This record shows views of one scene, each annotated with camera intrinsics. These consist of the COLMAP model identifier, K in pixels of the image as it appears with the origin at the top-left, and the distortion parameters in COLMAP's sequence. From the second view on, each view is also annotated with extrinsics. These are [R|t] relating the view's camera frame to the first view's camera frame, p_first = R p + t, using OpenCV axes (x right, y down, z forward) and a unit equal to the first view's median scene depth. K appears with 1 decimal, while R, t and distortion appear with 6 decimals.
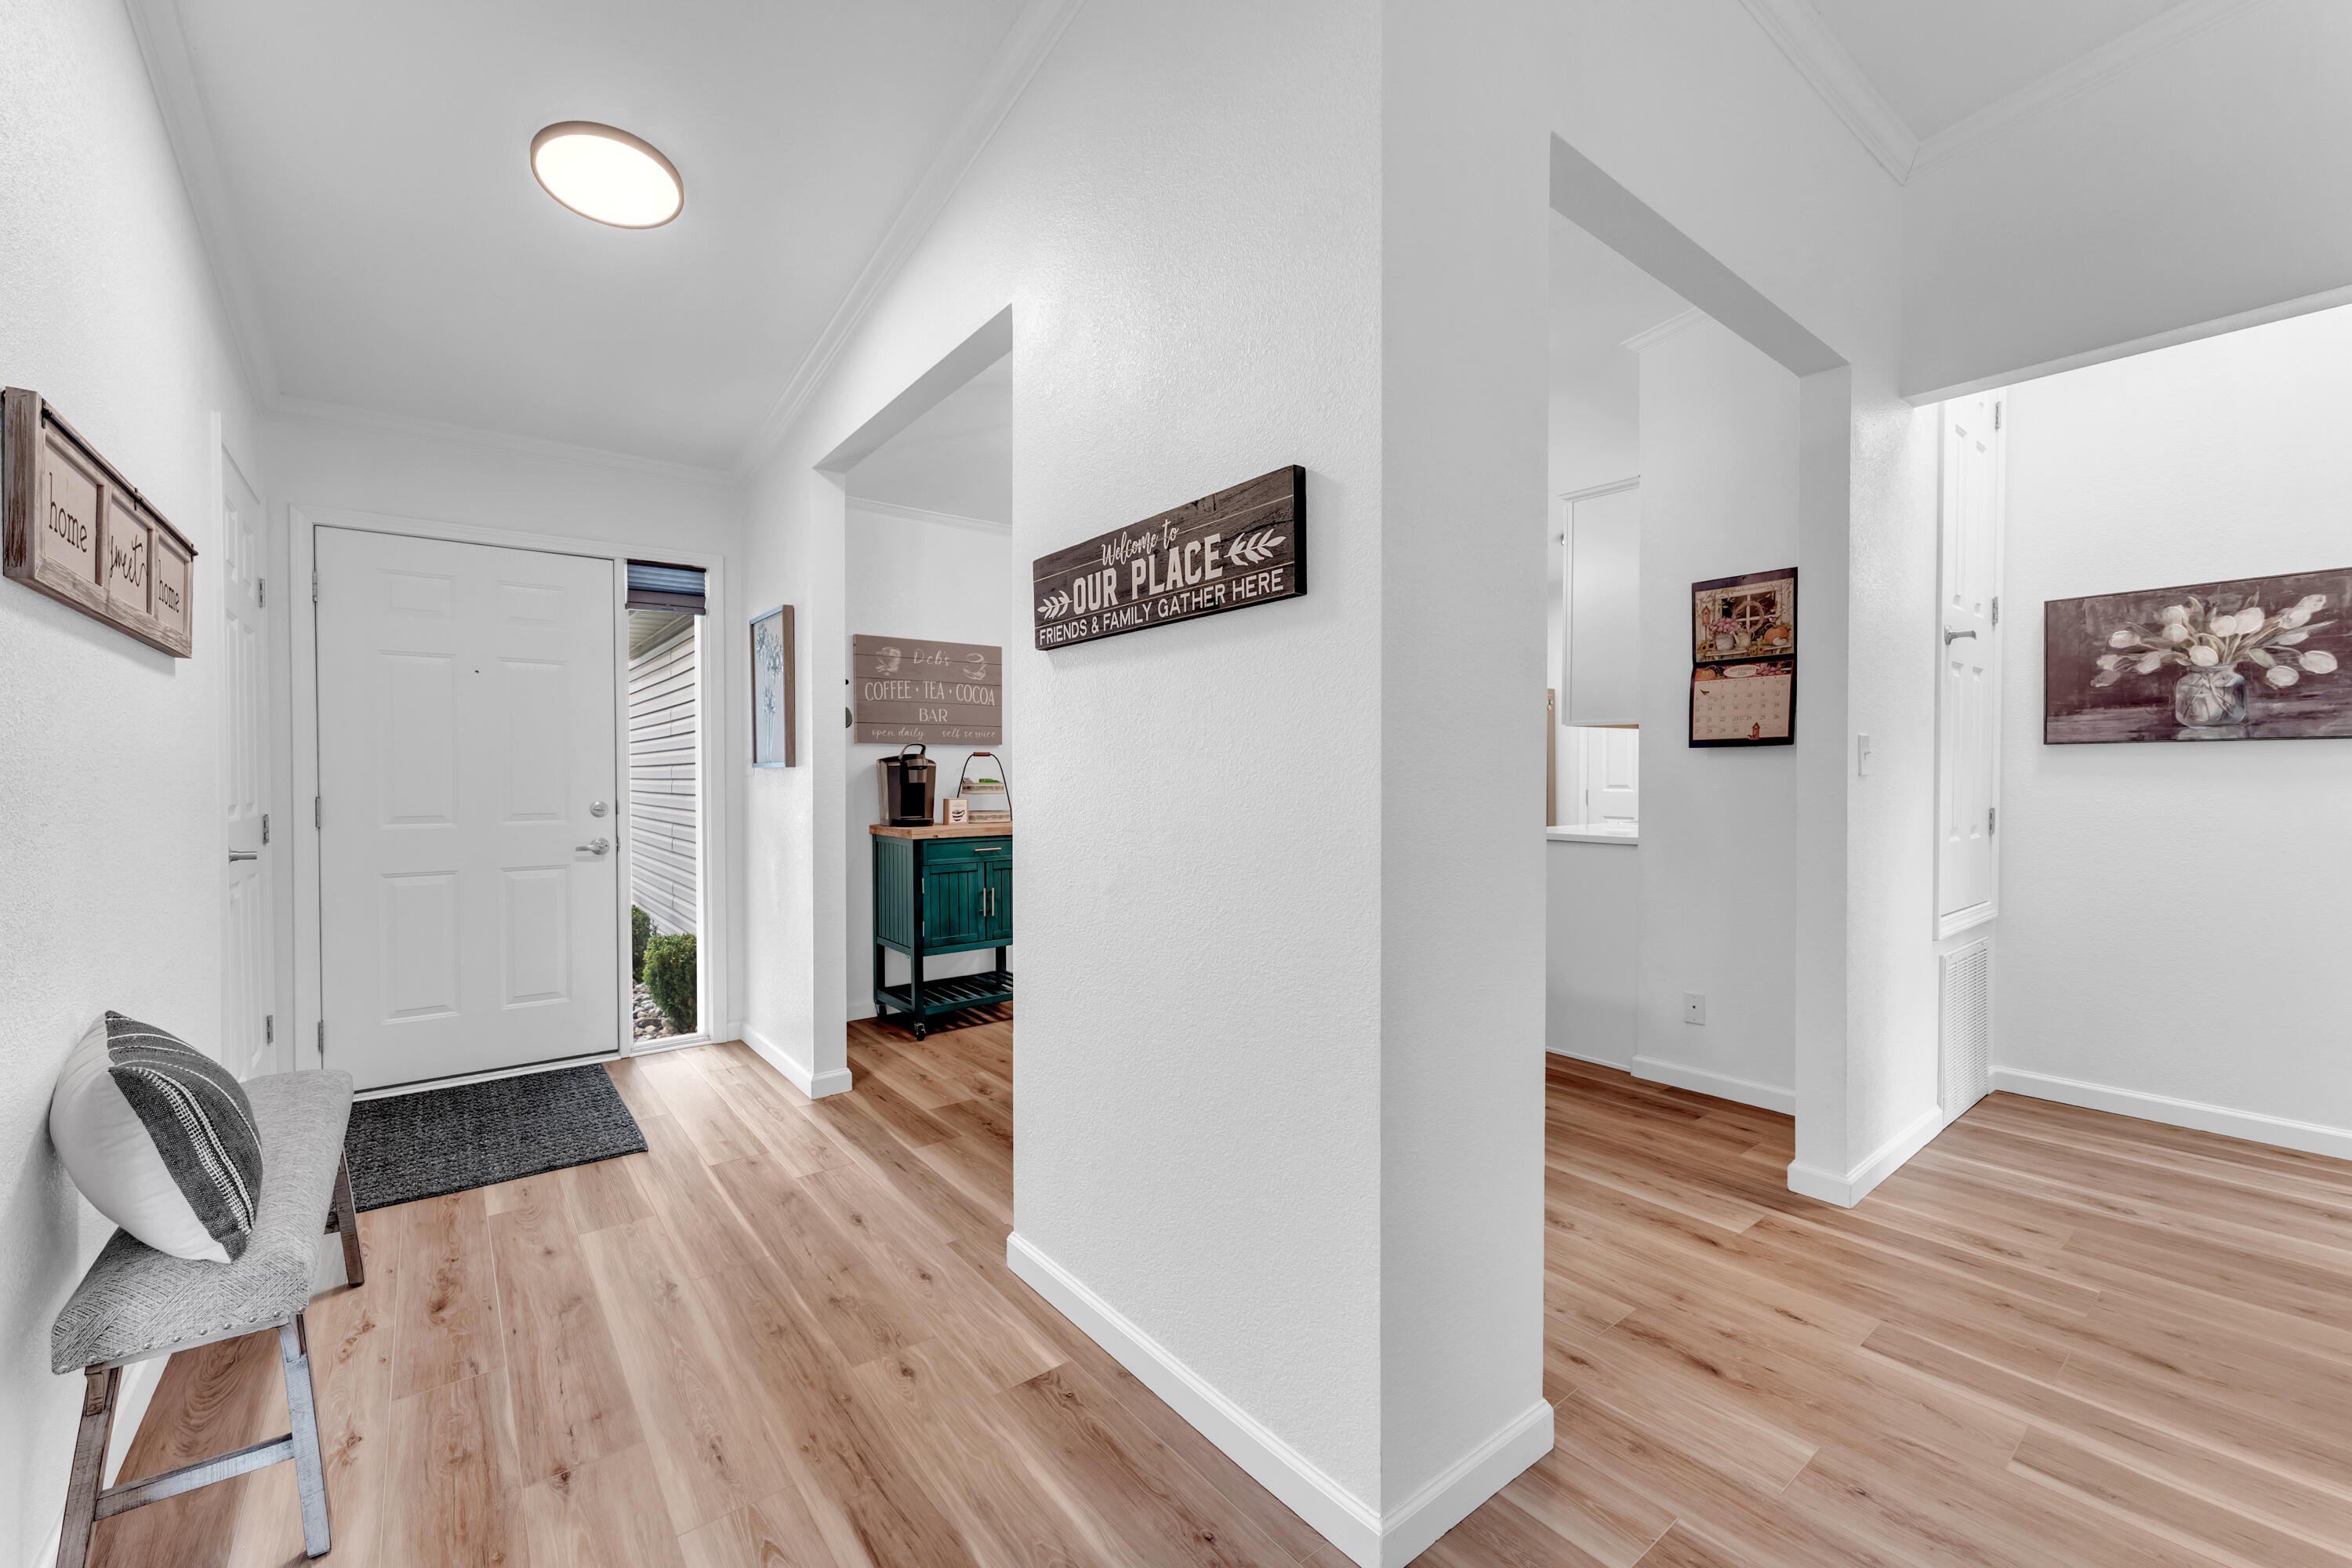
lens RADIAL K [[965.3, 0, 1184.5], [0, 965.3, 780.5], [0, 0, 1]] dist [0.001012, -0.001001]
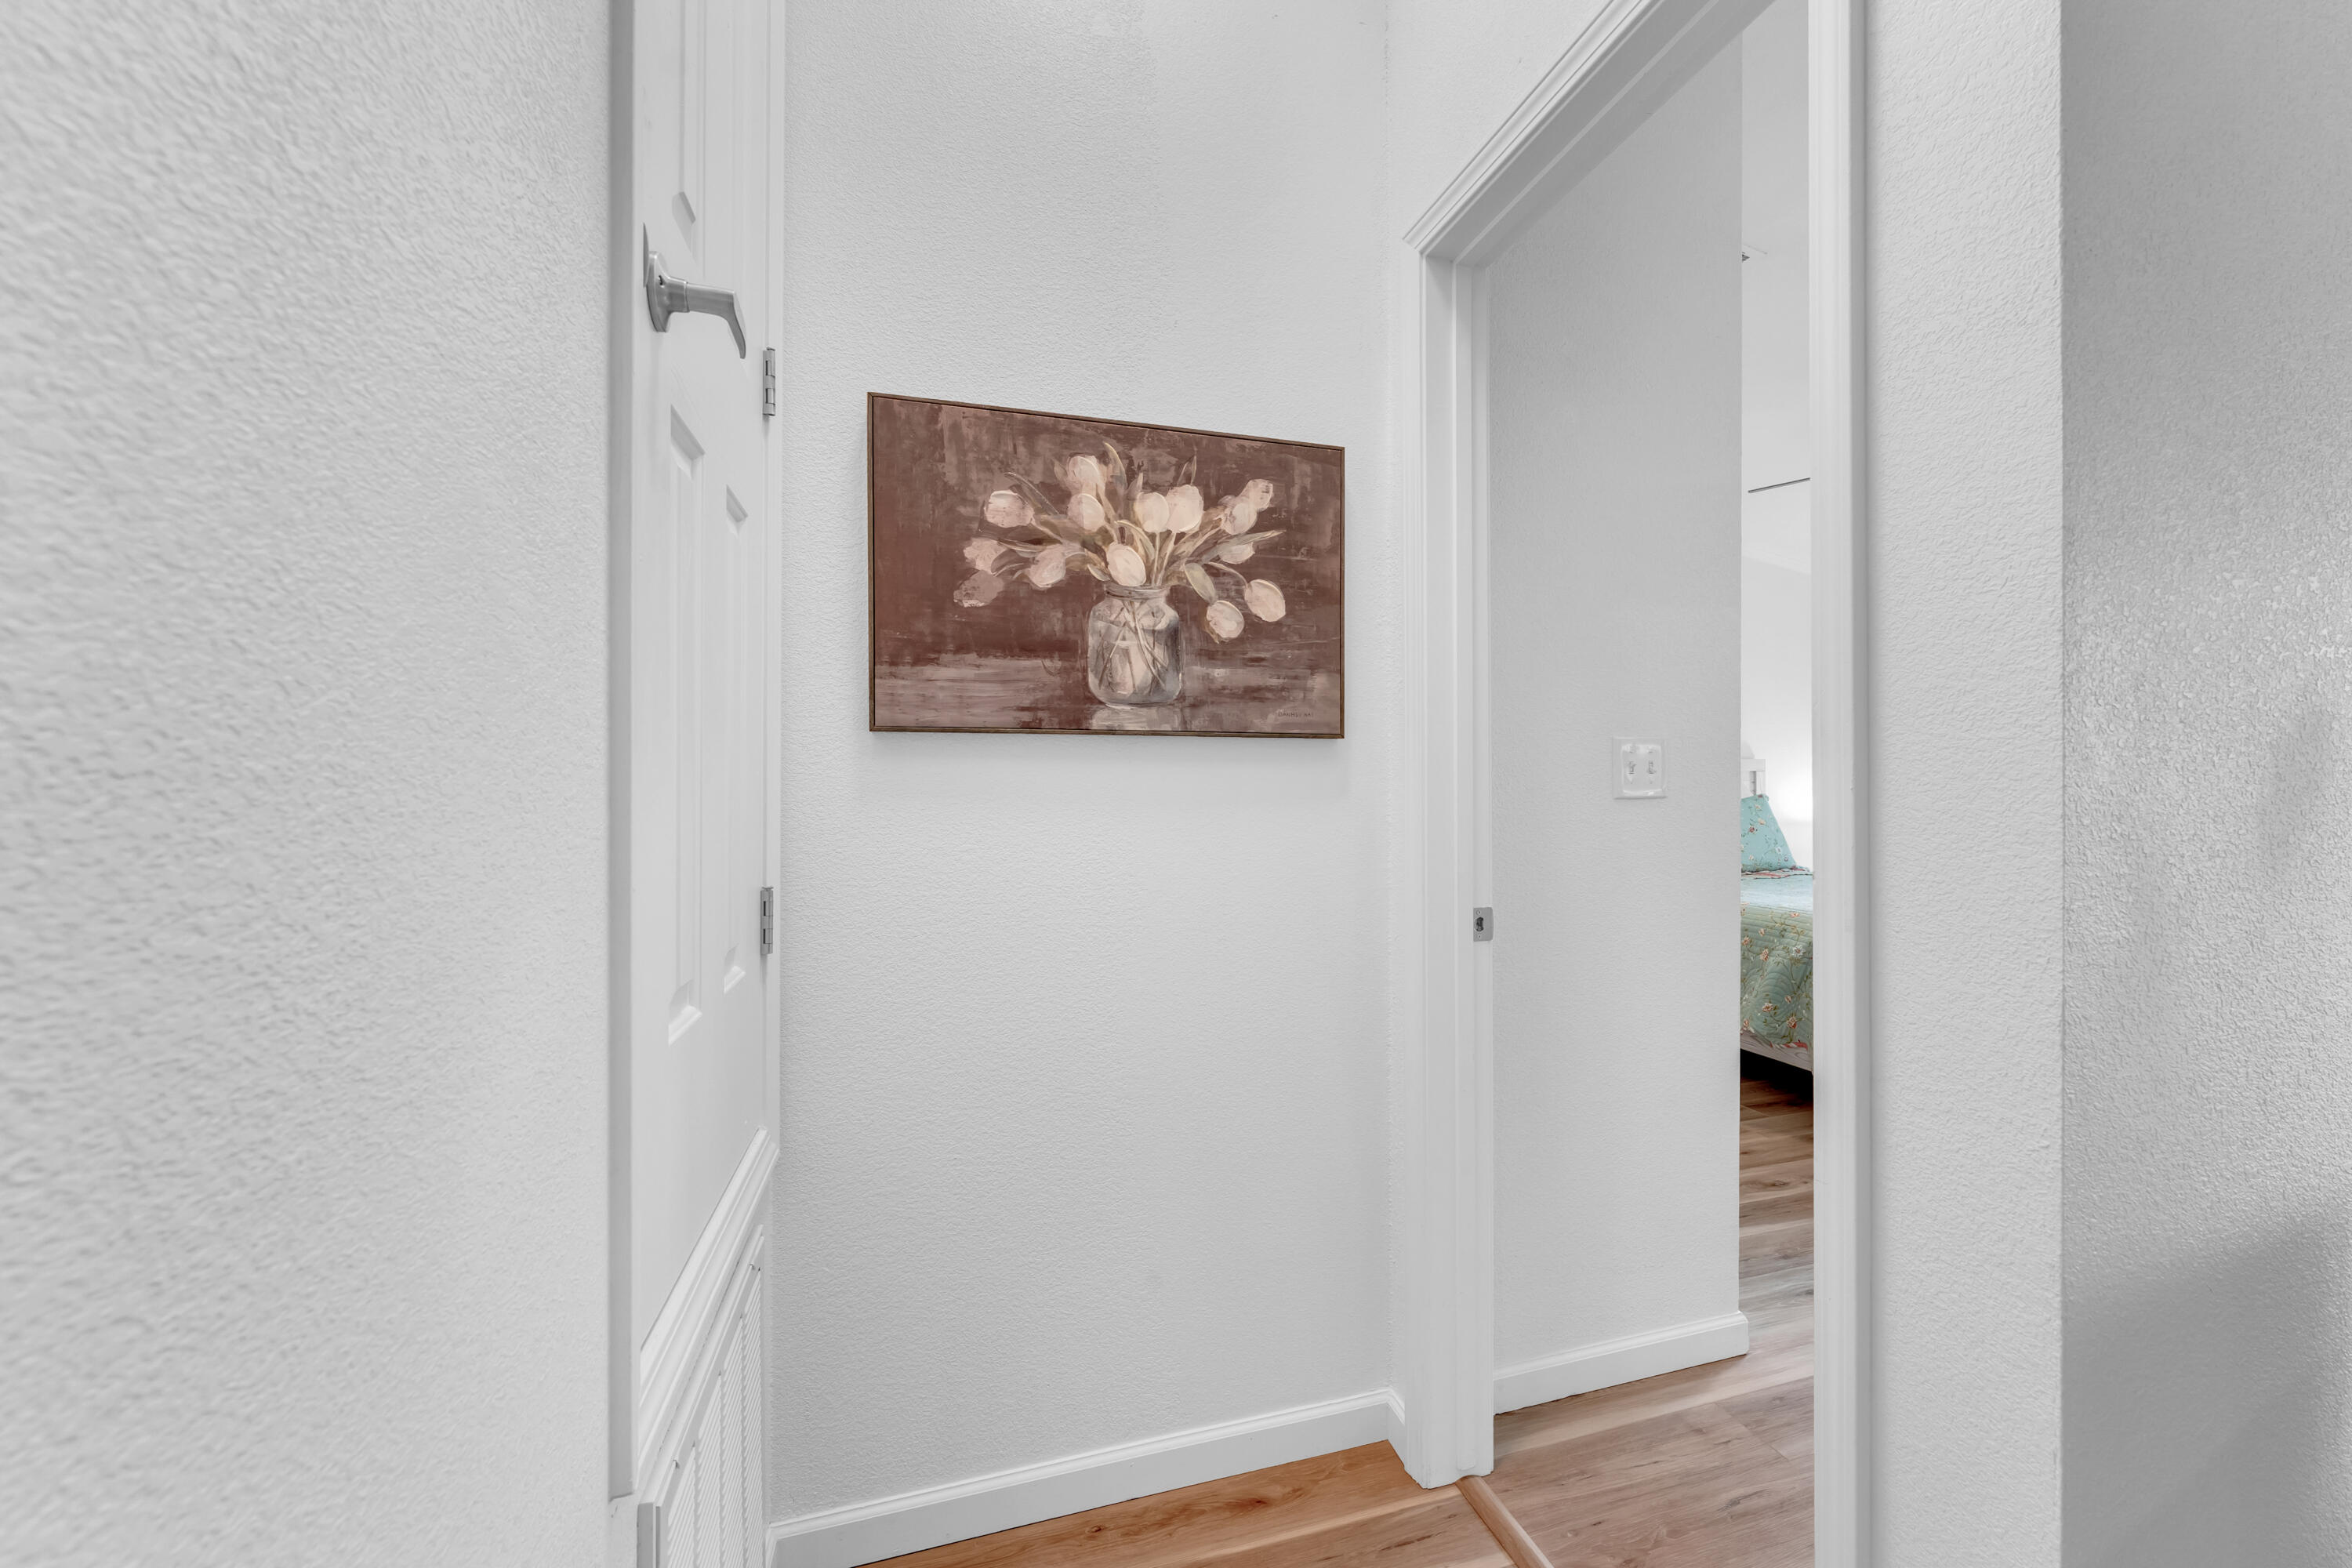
lens RADIAL K [[965.3, 0, 1250.9], [0, 965.3, 796.1], [0, 0, 1]] dist [0.001012, -0.001001]
pose [[0.344852, -0.004581, 0.938646, 0.601656], [0.006652, 0.999975, 0.002436, -0.009282], [-0.938633, 0.005404, 0.344874, 0.762248]]
